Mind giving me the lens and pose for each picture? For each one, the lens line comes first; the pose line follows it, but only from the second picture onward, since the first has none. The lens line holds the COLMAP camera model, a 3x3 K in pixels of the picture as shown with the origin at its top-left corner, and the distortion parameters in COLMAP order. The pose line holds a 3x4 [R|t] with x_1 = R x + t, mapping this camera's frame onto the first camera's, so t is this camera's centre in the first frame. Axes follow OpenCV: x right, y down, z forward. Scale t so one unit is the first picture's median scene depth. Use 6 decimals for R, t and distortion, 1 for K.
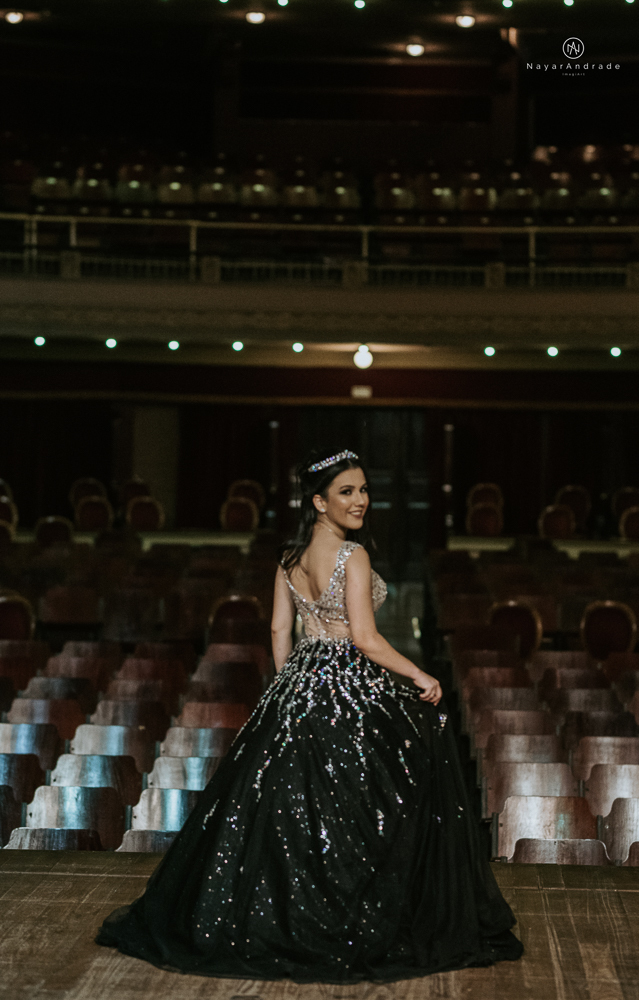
lens RADIAL K [[2550.6, 0, 319.5], [0, 2550.6, 500.0], [0, 0, 1]] dist [-0.010025, 0.073431]
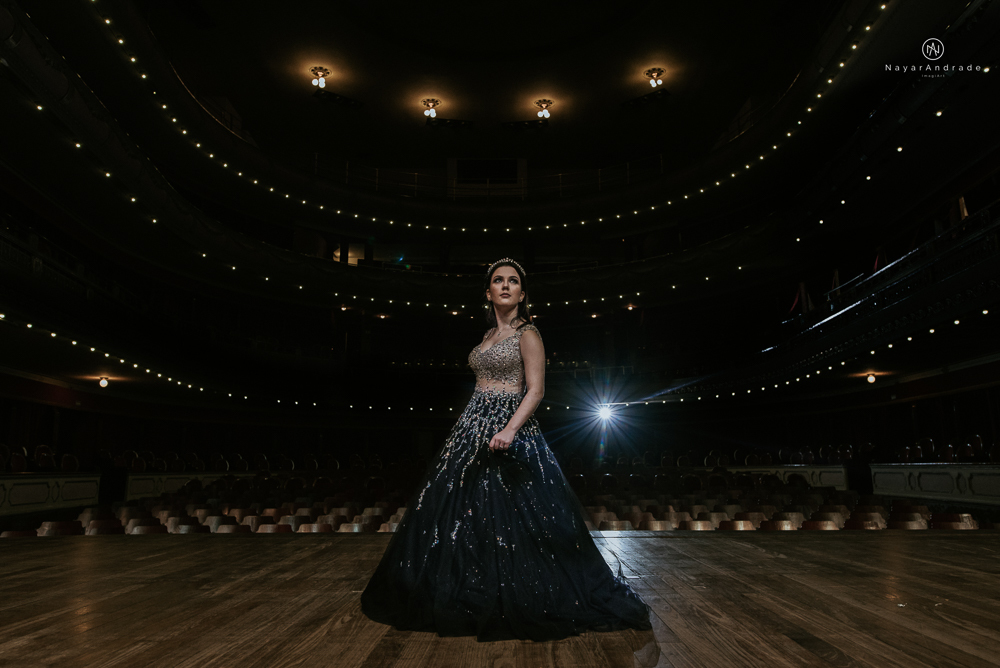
lens RADIAL K [[701.9, 0, 501.9], [0, 701.9, 337.2], [0, 0, 1]] dist [-0.049198, 0.040979]
pose [[0.998747, -0.017965, 0.046707, -0.009563], [0.027104, 0.978782, -0.203103, 0.041919], [-0.042067, 0.204114, 0.978043, 0.142862]]
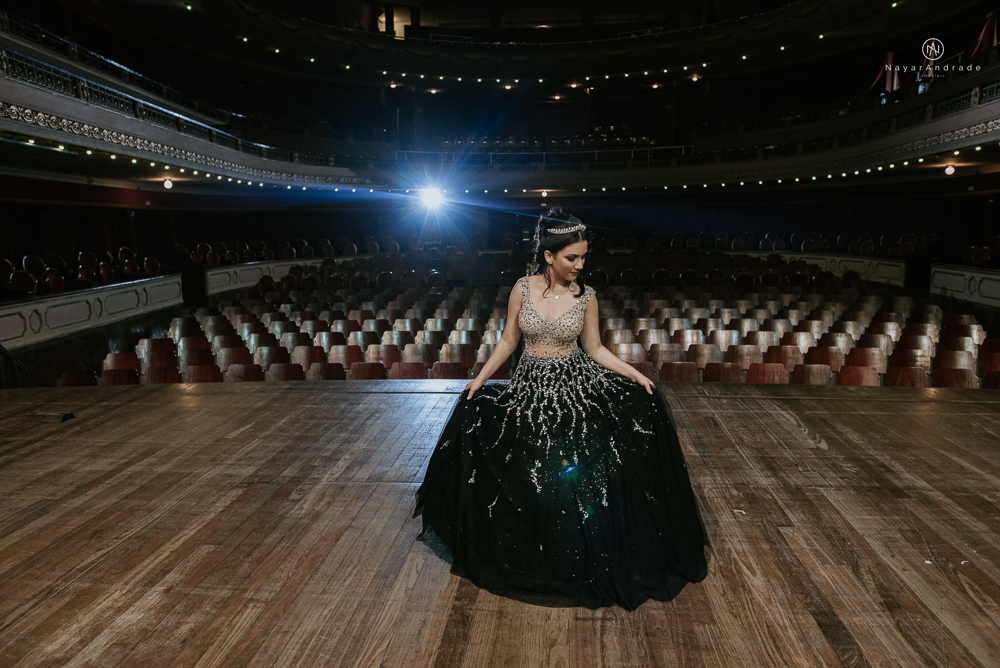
lens RADIAL K [[688.7, 0, 501.8], [0, 688.7, 337.0], [0, 0, 1]] dist [-0.049817, 0.042040]
pose [[0.998870, -0.025583, -0.040061, -0.008968], [0.030979, 0.989603, 0.140452, 0.000086], [0.036051, -0.141534, 0.989277, 0.144634]]
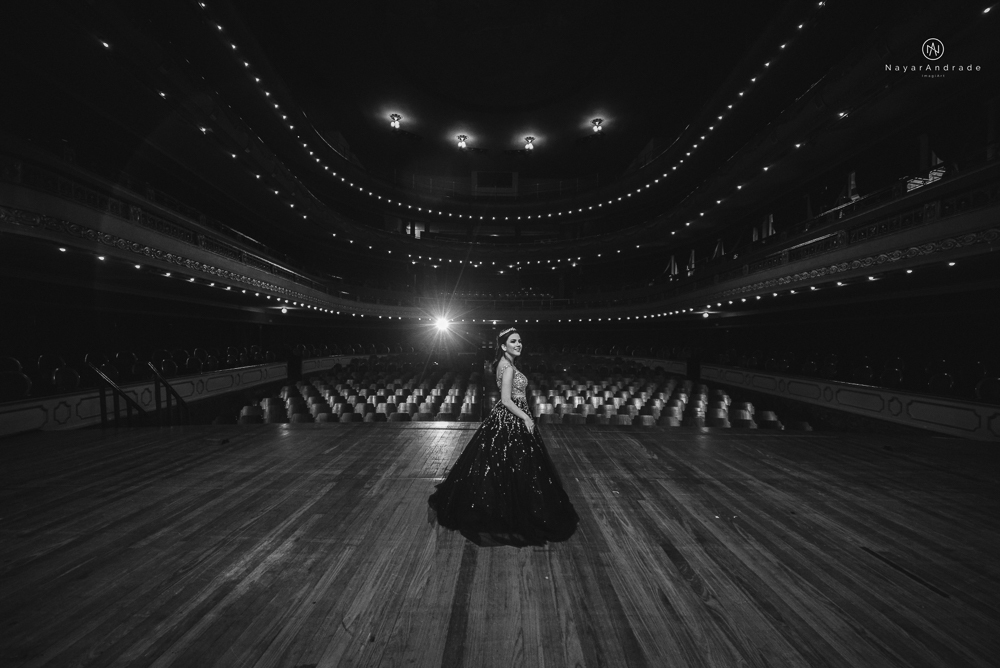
lens RADIAL K [[384.3, 0, 499.6], [0, 384.3, 345.0], [0, 0, 1]] dist [-0.017200, 0.002154]
pose [[0.998878, -0.009209, 0.046446, -0.018136], [0.009435, 0.999945, -0.004654, 0.001614], [-0.046400, 0.005087, 0.998910, 0.136020]]
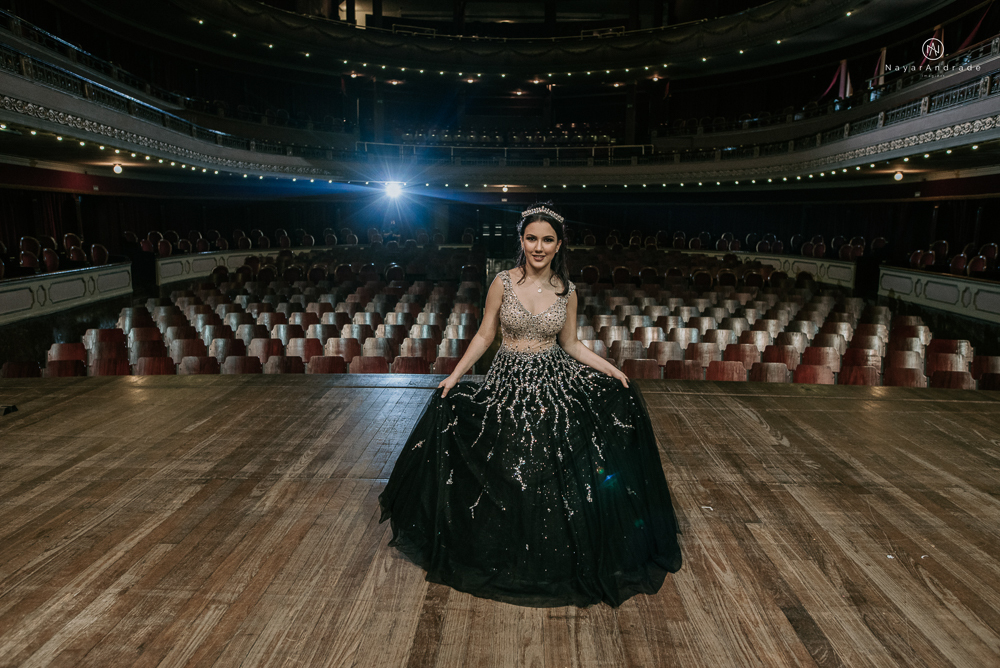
lens RADIAL K [[688.7, 0, 501.8], [0, 688.7, 337.0], [0, 0, 1]] dist [-0.049817, 0.042040]
pose [[0.999665, -0.012729, 0.022531, -0.012372], [0.009248, 0.988892, 0.148350, 0.000560], [-0.024169, -0.148092, 0.988678, 0.146911]]
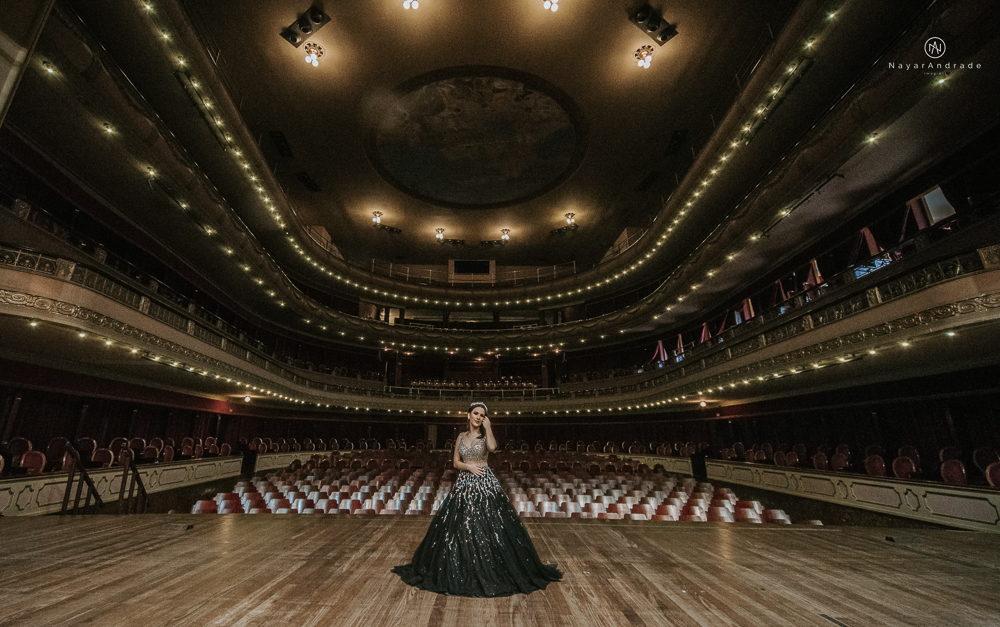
lens RADIAL K [[430.6, 0, 466.0], [0, 430.6, 298.7], [0, 0, 1]] dist [-0.015539, 0.001167]
pose [[0.999827, -0.001168, 0.018571, -0.015571], [0.007209, 0.944411, -0.328689, 0.014295], [-0.017155, 0.328766, 0.944256, 0.088676]]
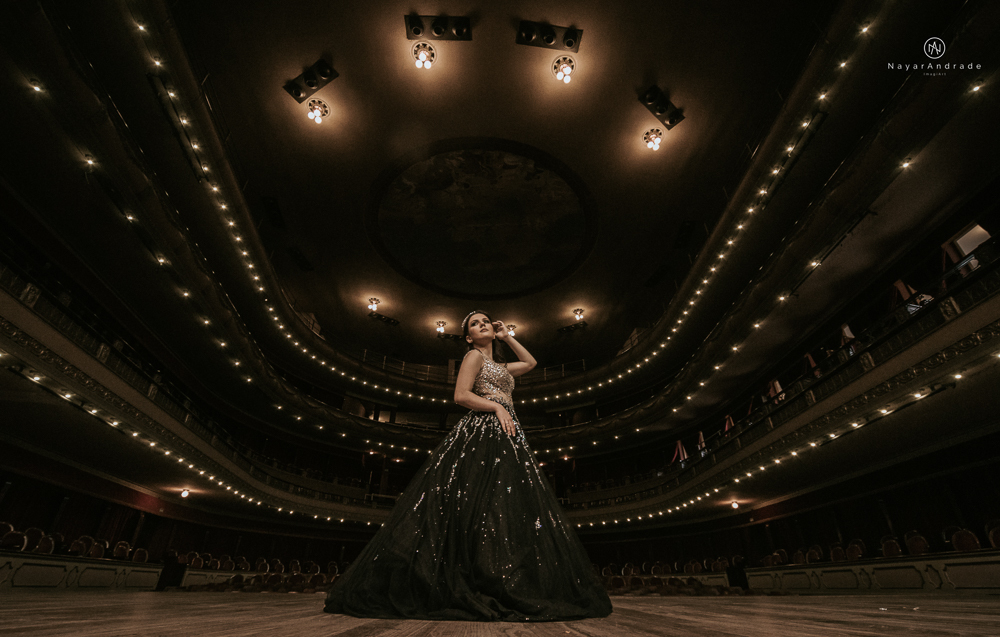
lens RADIAL K [[443.6, 0, 506.8], [0, 443.6, 333.3], [0, 0, 1]] dist [-0.016533, 0.001351]
pose [[0.993816, 0.042150, 0.102725, -0.013474], [0.016853, 0.857172, -0.514755, 0.062844], [-0.109749, 0.513303, 0.851161, 0.185081]]
